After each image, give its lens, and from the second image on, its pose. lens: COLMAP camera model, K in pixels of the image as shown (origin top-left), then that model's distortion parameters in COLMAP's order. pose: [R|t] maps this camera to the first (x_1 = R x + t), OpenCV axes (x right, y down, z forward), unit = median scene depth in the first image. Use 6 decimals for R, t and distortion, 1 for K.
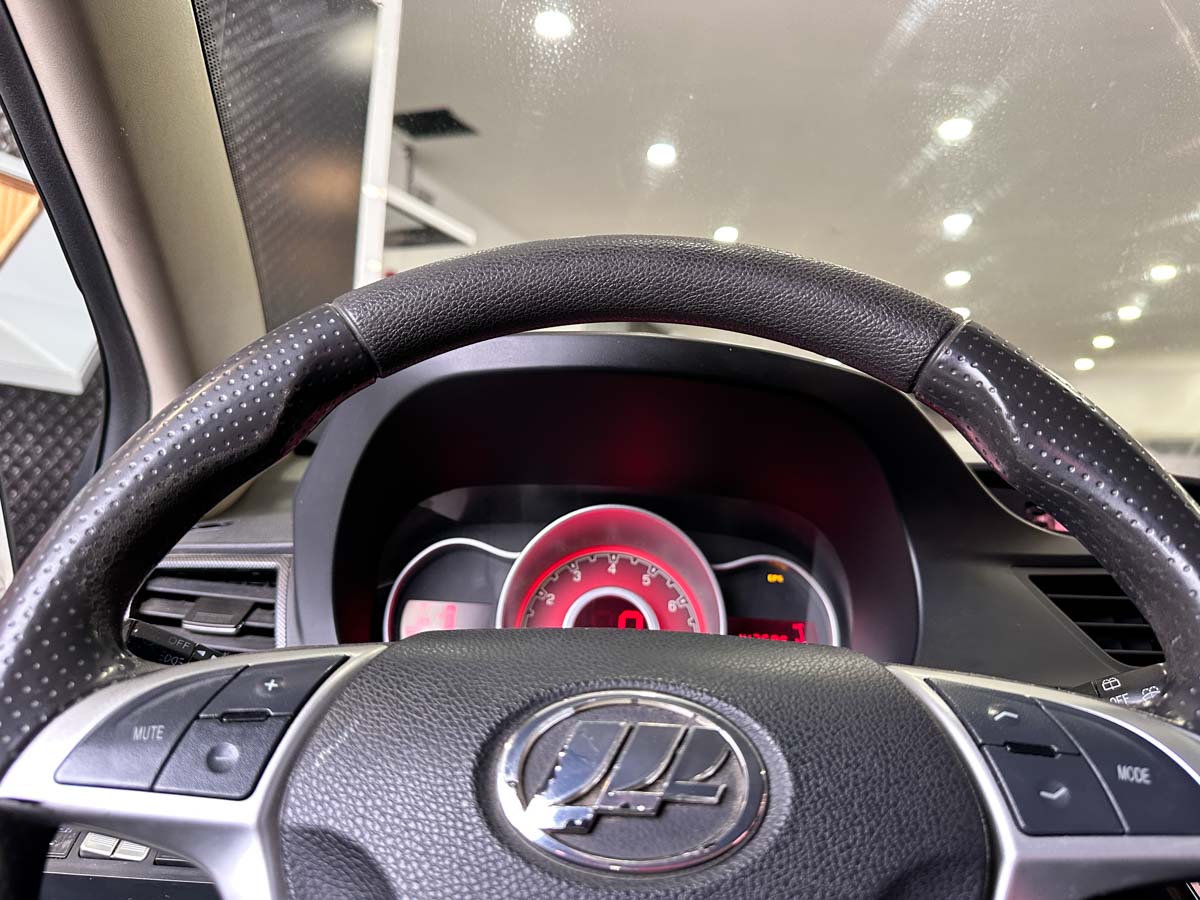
lens RADIAL K [[842.8, 0, 599.6], [0, 842.8, 470.1], [0, 0, 1]] dist [0.008353, -0.008516]
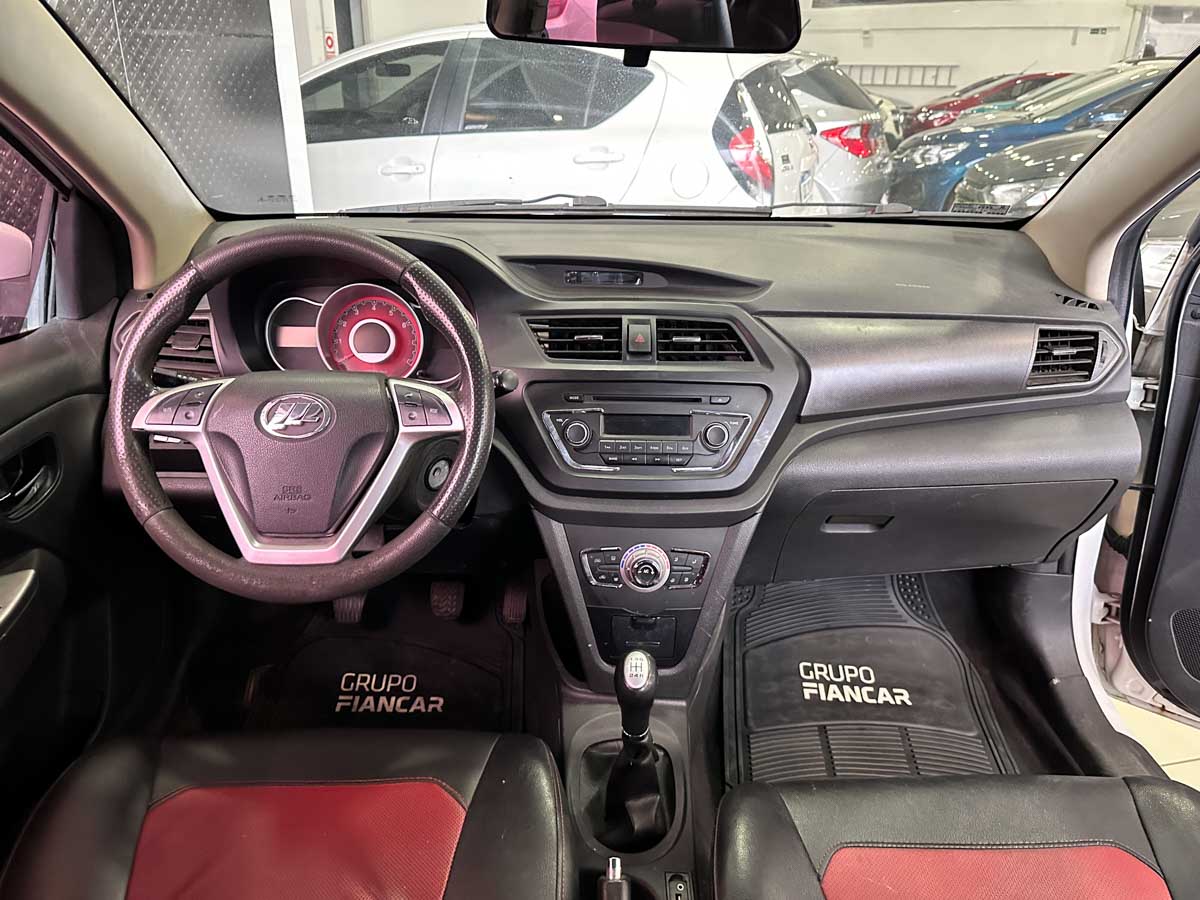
lens RADIAL K [[842.8, 0, 599.6], [0, 842.8, 470.1], [0, 0, 1]] dist [0.008353, -0.008516]
pose [[0.999379, -0.031802, -0.015149, 0.723230], [0.035216, 0.891299, 0.452047, -0.544707], [-0.000874, -0.452300, 0.891866, -1.246349]]
